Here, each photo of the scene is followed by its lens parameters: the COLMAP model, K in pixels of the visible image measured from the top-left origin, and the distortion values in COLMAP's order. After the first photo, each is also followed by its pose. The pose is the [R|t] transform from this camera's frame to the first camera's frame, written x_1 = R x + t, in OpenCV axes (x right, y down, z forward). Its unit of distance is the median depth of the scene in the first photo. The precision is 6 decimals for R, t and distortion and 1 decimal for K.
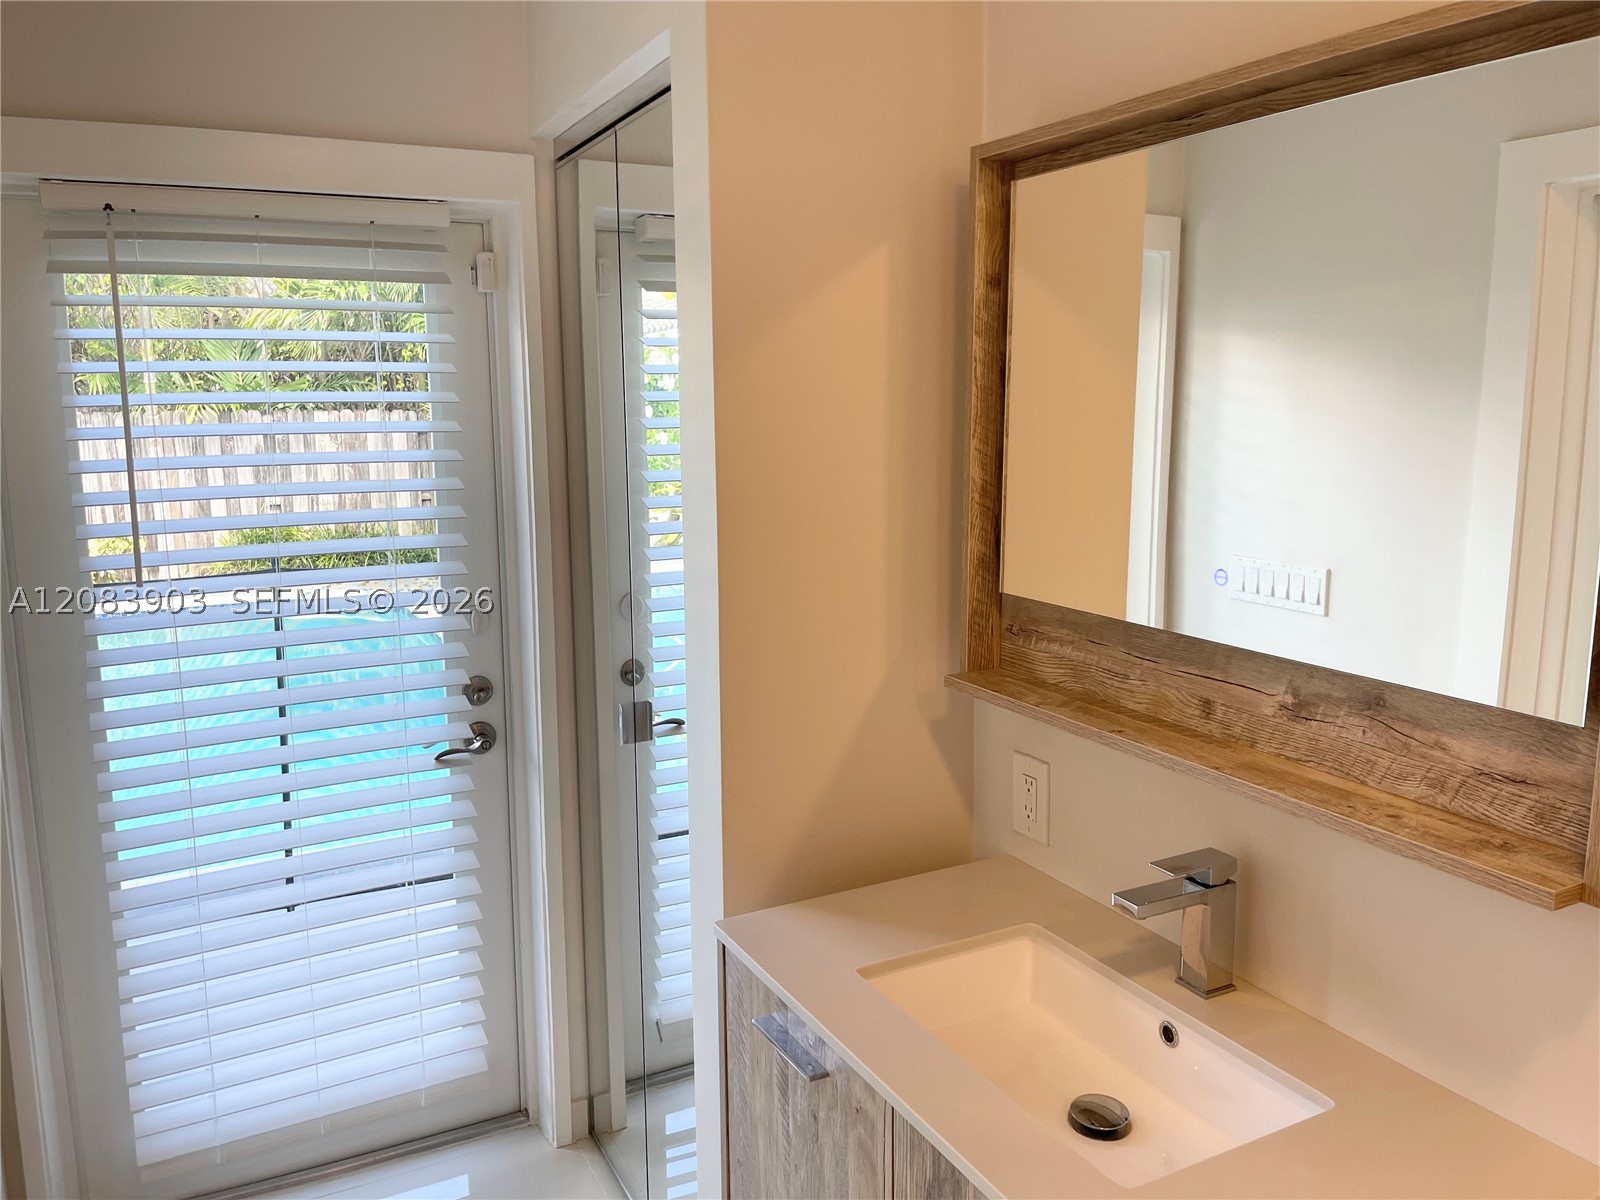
lens RADIAL K [[1206.1, 0, 798.7], [0, 1206.1, 589.5], [0, 0, 1]] dist [0.057416, -0.080348]
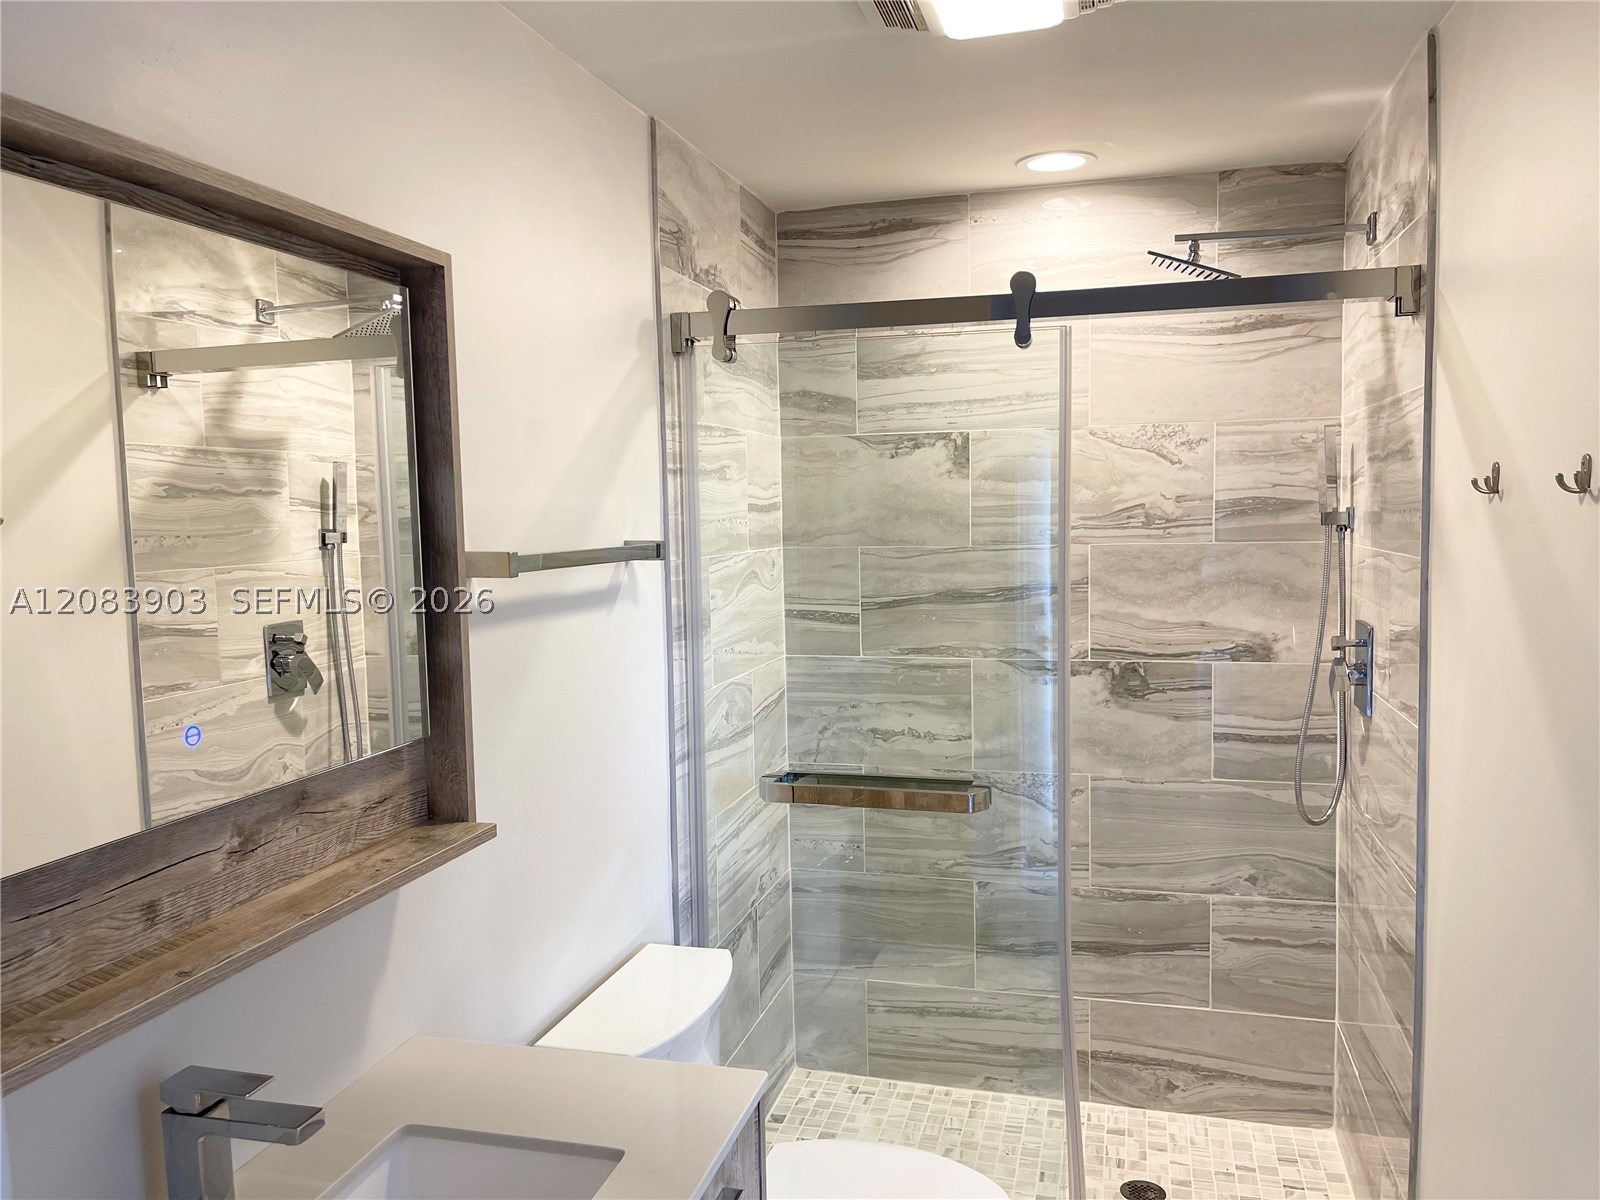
lens RADIAL K [[1206.1, 0, 801.6], [0, 1206.1, 606.5], [0, 0, 1]] dist [0.057416, -0.080348]
pose [[-0.732681, -0.034590, 0.679693, -0.576321], [0.134558, 0.971631, 0.194495, -0.219924], [-0.667138, 0.233961, -0.707241, 1.381437]]
